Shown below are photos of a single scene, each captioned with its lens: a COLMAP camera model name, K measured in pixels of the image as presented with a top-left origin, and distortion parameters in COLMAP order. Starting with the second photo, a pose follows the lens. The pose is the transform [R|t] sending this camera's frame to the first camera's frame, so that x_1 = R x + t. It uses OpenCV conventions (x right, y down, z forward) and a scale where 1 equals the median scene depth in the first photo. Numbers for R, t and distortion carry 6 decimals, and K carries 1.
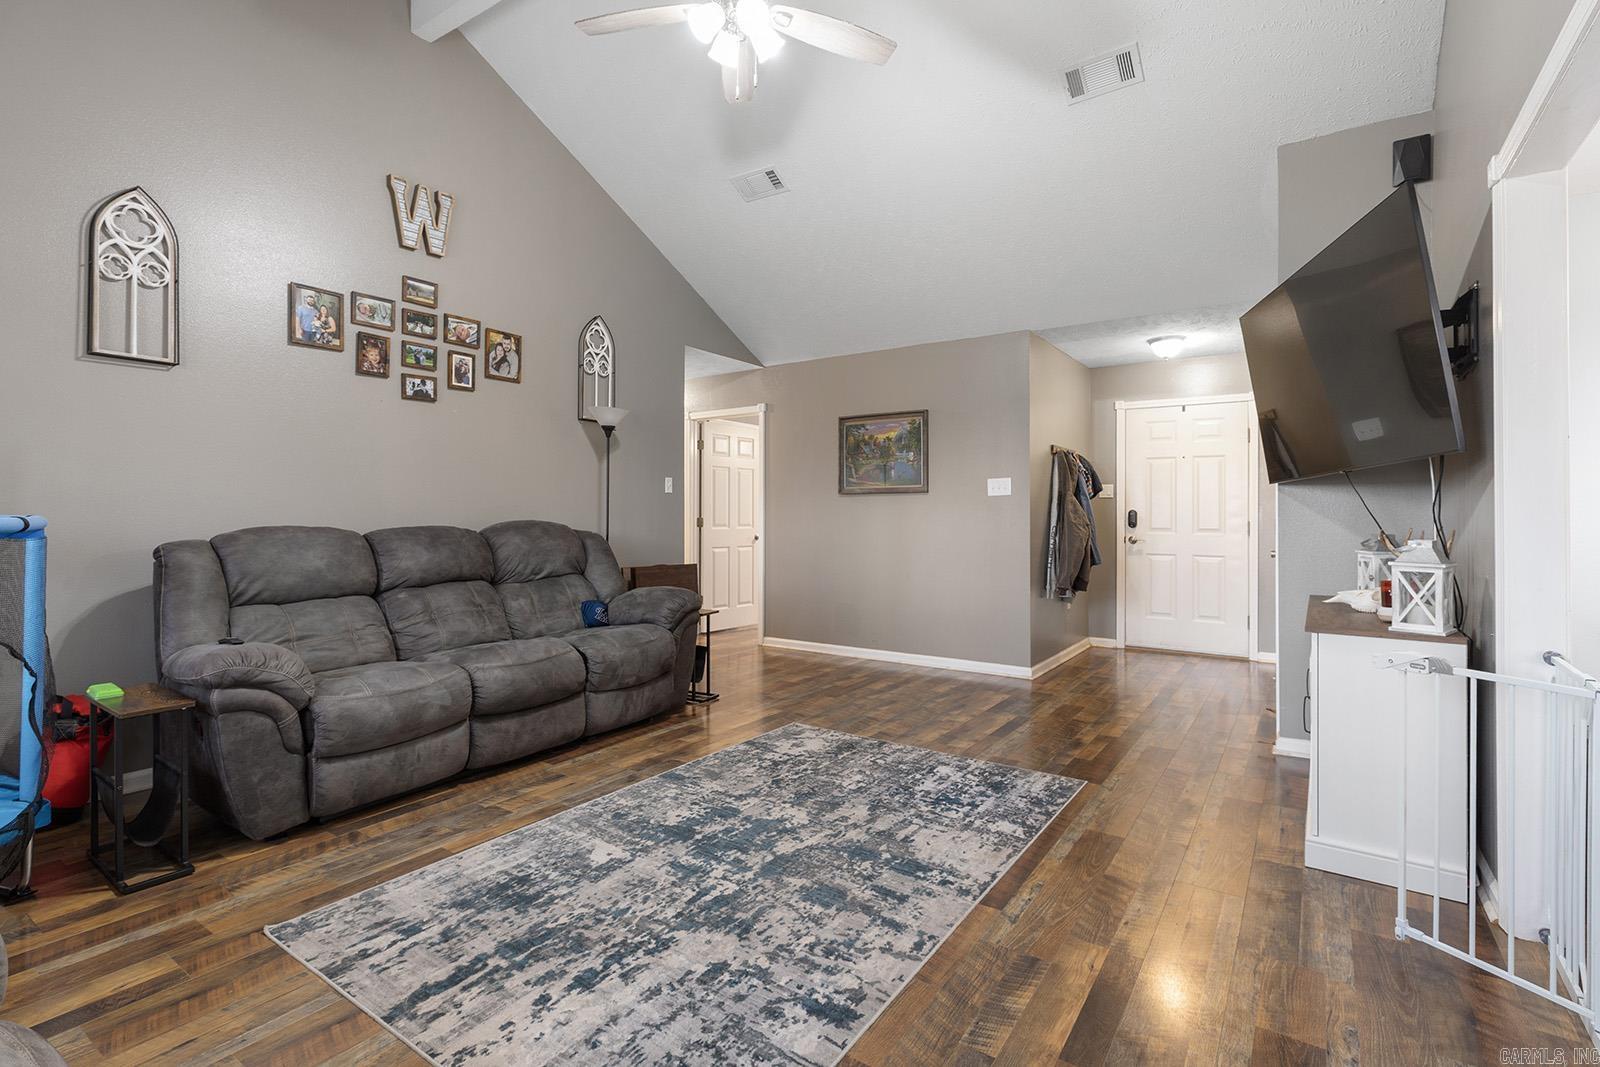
lens RADIAL K [[727.0, 0, 803.2], [0, 727.0, 518.7], [0, 0, 1]] dist [0.005968, -0.000118]
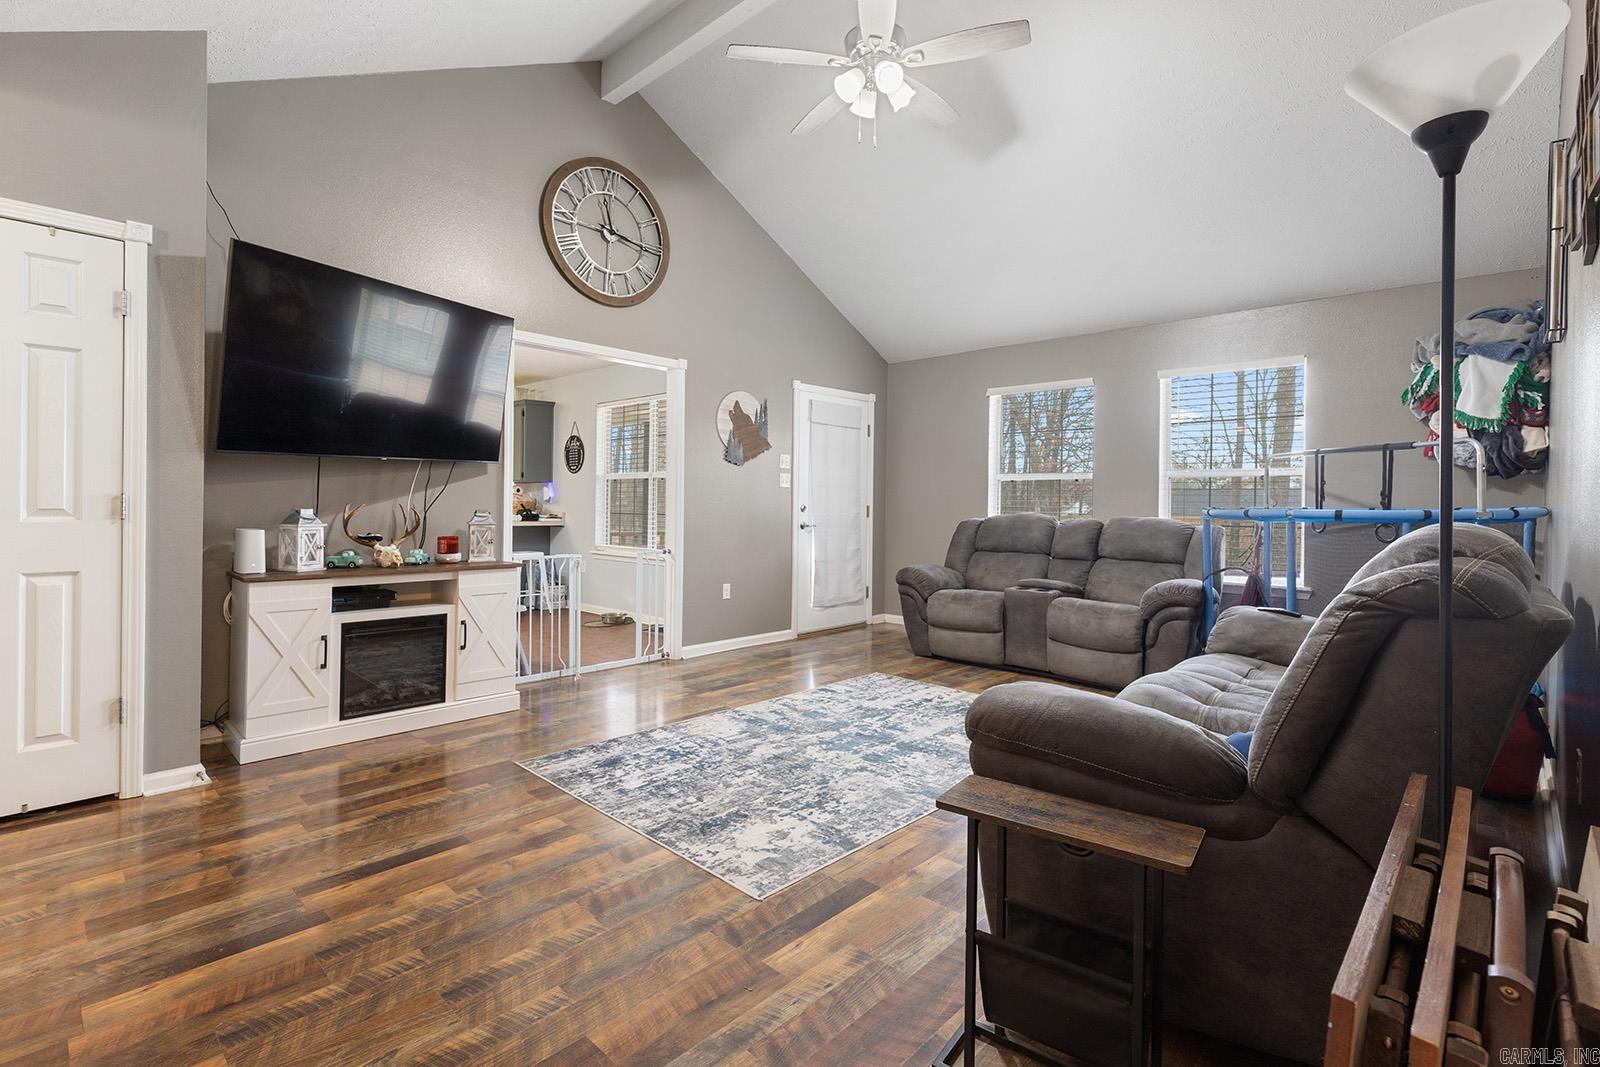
lens RADIAL K [[727.0, 0, 803.2], [0, 727.0, 518.7], [0, 0, 1]] dist [0.005968, -0.000118]
pose [[-0.986671, -0.019094, 0.161601, -0.164435], [-0.015030, 0.999540, 0.026336, -0.006492], [-0.162030, 0.023556, -0.986505, 2.031523]]
